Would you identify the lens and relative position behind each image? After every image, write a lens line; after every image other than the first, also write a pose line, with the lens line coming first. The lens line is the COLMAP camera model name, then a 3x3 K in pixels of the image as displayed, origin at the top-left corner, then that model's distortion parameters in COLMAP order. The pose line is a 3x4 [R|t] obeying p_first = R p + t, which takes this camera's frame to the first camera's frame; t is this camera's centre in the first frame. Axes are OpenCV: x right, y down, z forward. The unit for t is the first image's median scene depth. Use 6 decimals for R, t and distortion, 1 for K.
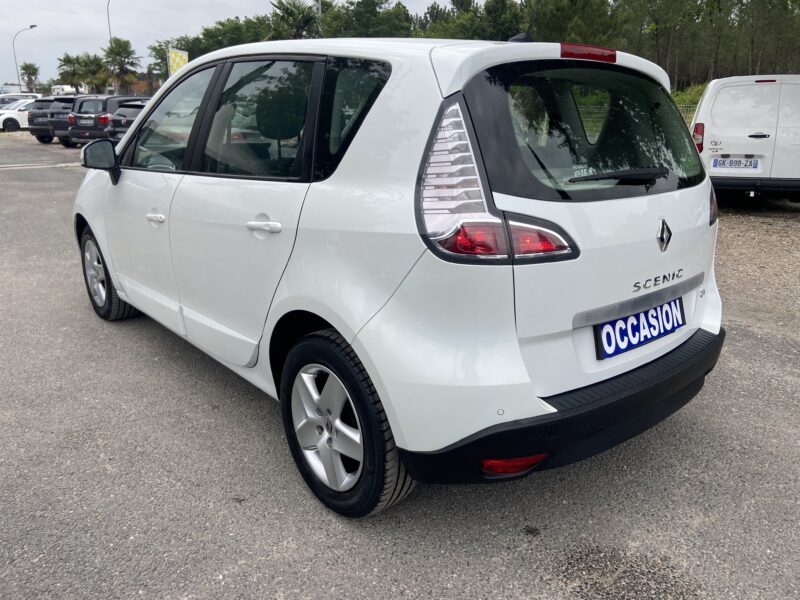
lens RADIAL K [[596.0, 0, 400.0], [0, 596.0, 300.0], [0, 0, 1]] dist [0.120188, -0.157172]
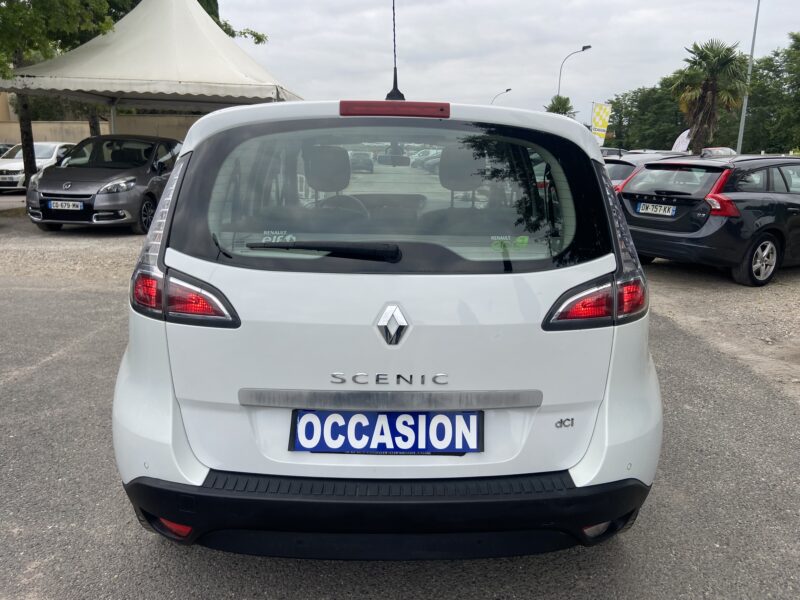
lens RADIAL K [[596.0, 0, 400.0], [0, 596.0, 300.0], [0, 0, 1]] dist [0.120188, -0.157172]
pose [[0.768799, 0.143205, -0.623250, 0.929372], [-0.189356, 0.981876, -0.007971, -0.133421], [0.610813, 0.124144, 0.781982, 0.369817]]
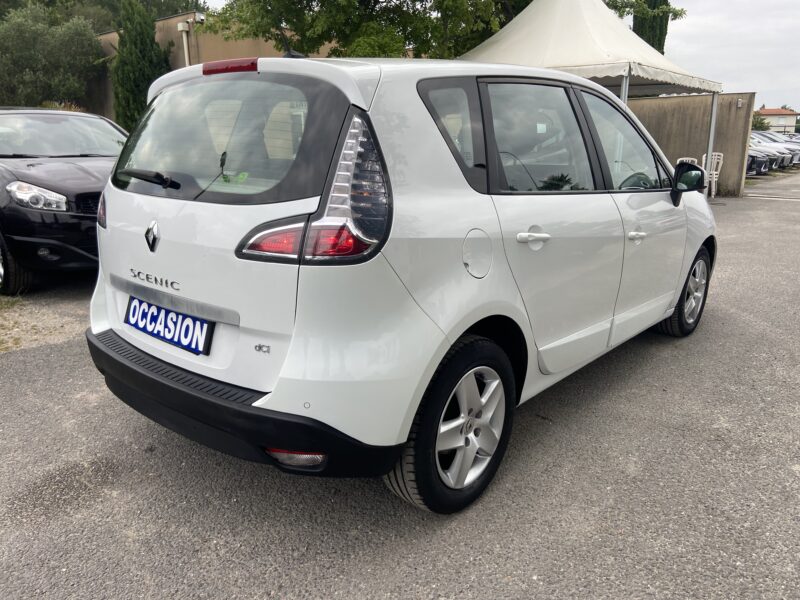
lens RADIAL K [[587.4, 0, 400.0], [0, 587.4, 300.0], [0, 0, 1]] dist [0.114841, -0.138645]
pose [[0.169866, 0.243814, -0.954830, 1.494500], [-0.297681, 0.936344, 0.186136, -0.317211], [0.939432, 0.252616, 0.231632, 1.175620]]
